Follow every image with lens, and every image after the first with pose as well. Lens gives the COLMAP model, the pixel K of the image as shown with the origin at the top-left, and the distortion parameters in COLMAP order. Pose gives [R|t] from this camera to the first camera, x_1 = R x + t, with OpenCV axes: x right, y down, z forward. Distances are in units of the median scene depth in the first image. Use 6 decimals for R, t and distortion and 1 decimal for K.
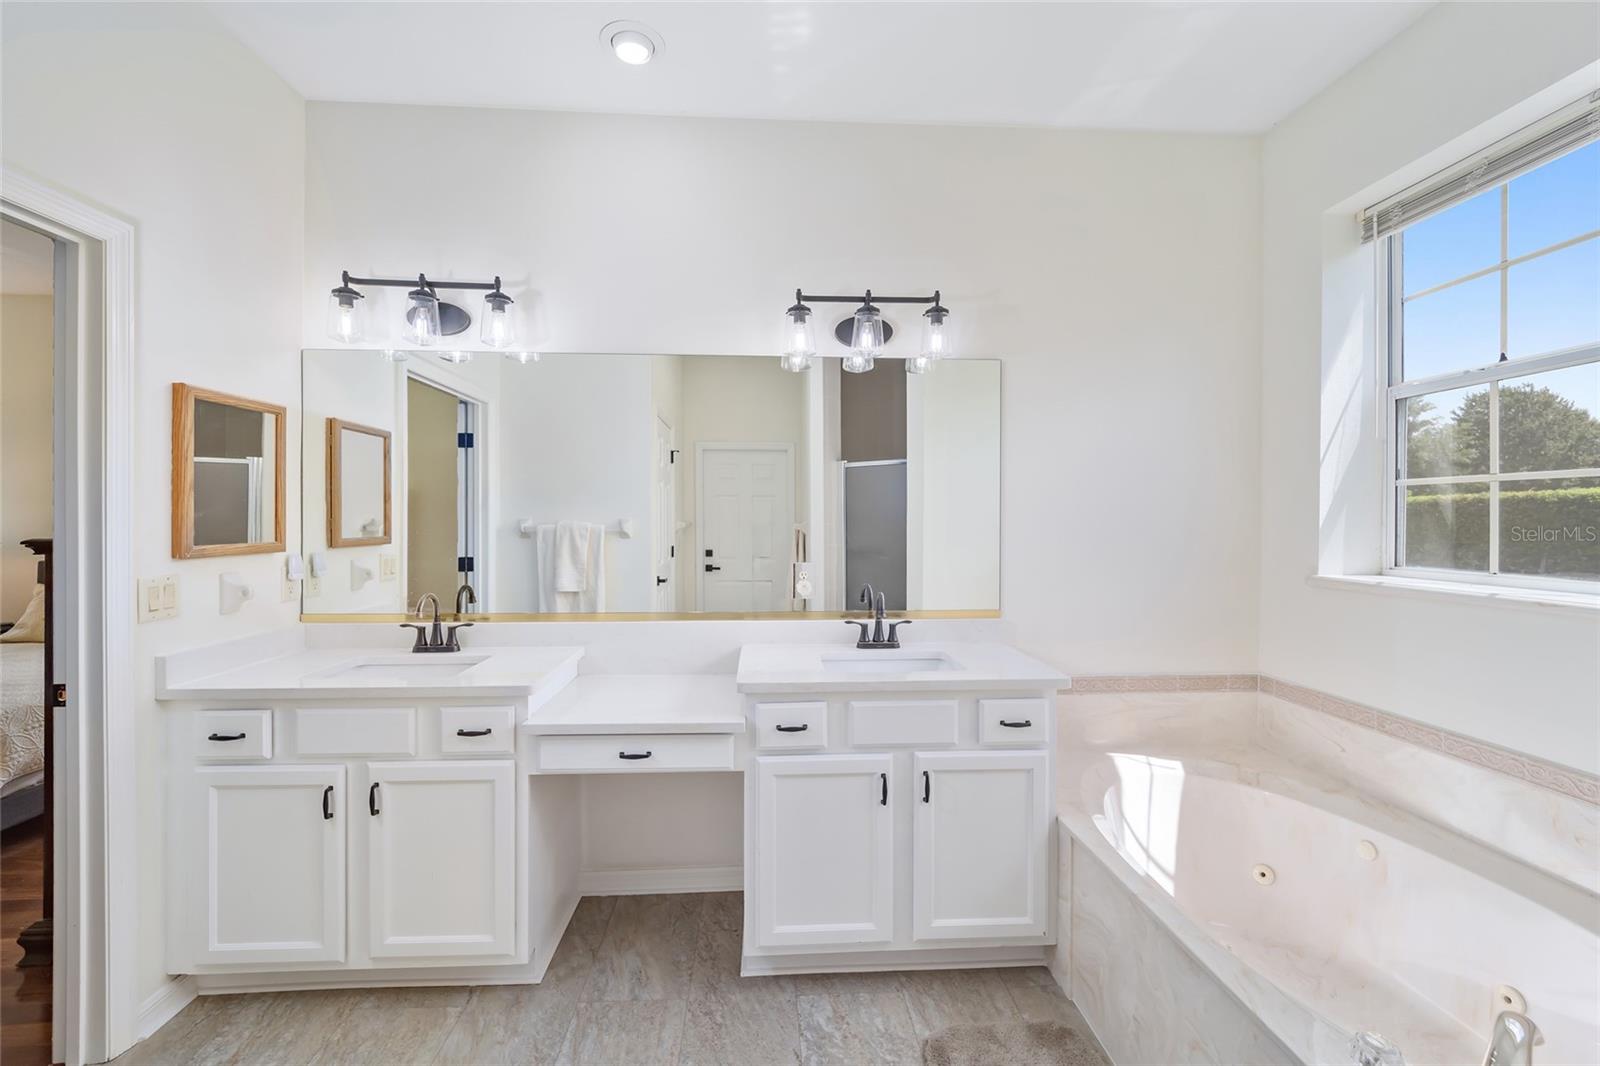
lens RADIAL K [[650.6, 0, 794.4], [0, 650.6, 526.7], [0, 0, 1]] dist [-0.001077, -0.000002]
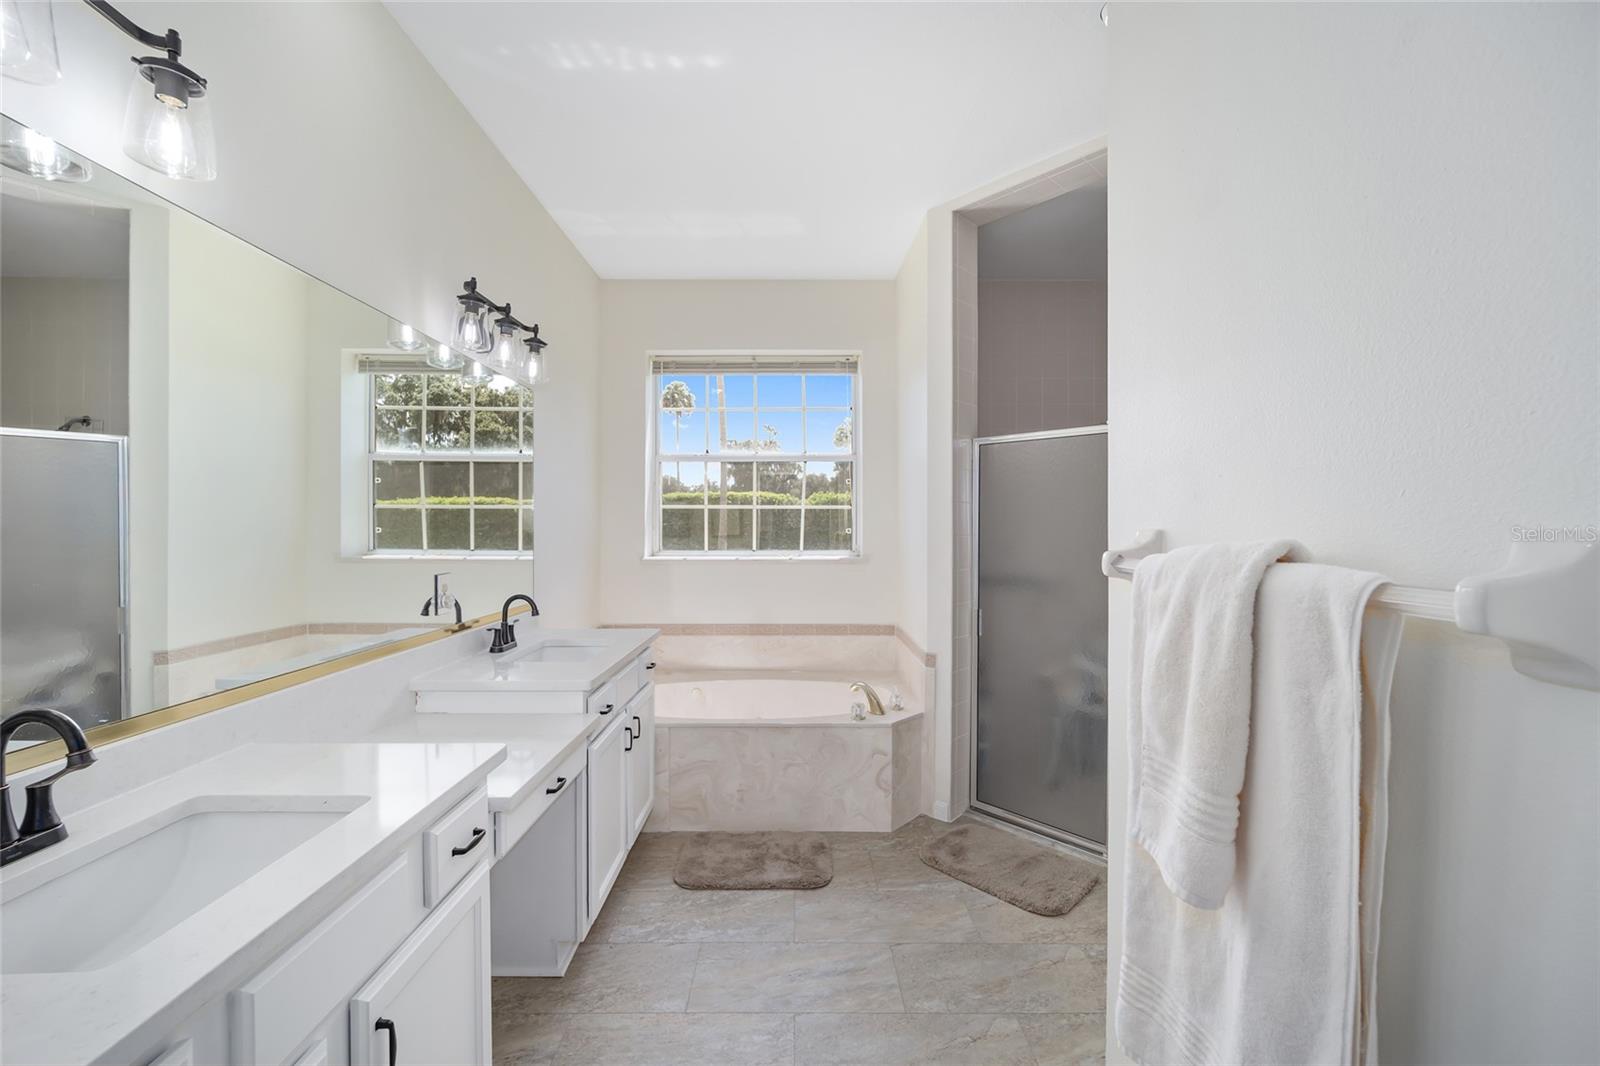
lens RADIAL K [[650.6, 0, 794.4], [0, 650.6, 526.7], [0, 0, 1]] dist [-0.001077, -0.000002]
pose [[0.051432, 0.000734, 0.998676, -1.066467], [0.001504, 0.999999, -0.000812, -0.007289], [-0.998675, 0.001544, 0.051431, 0.582472]]
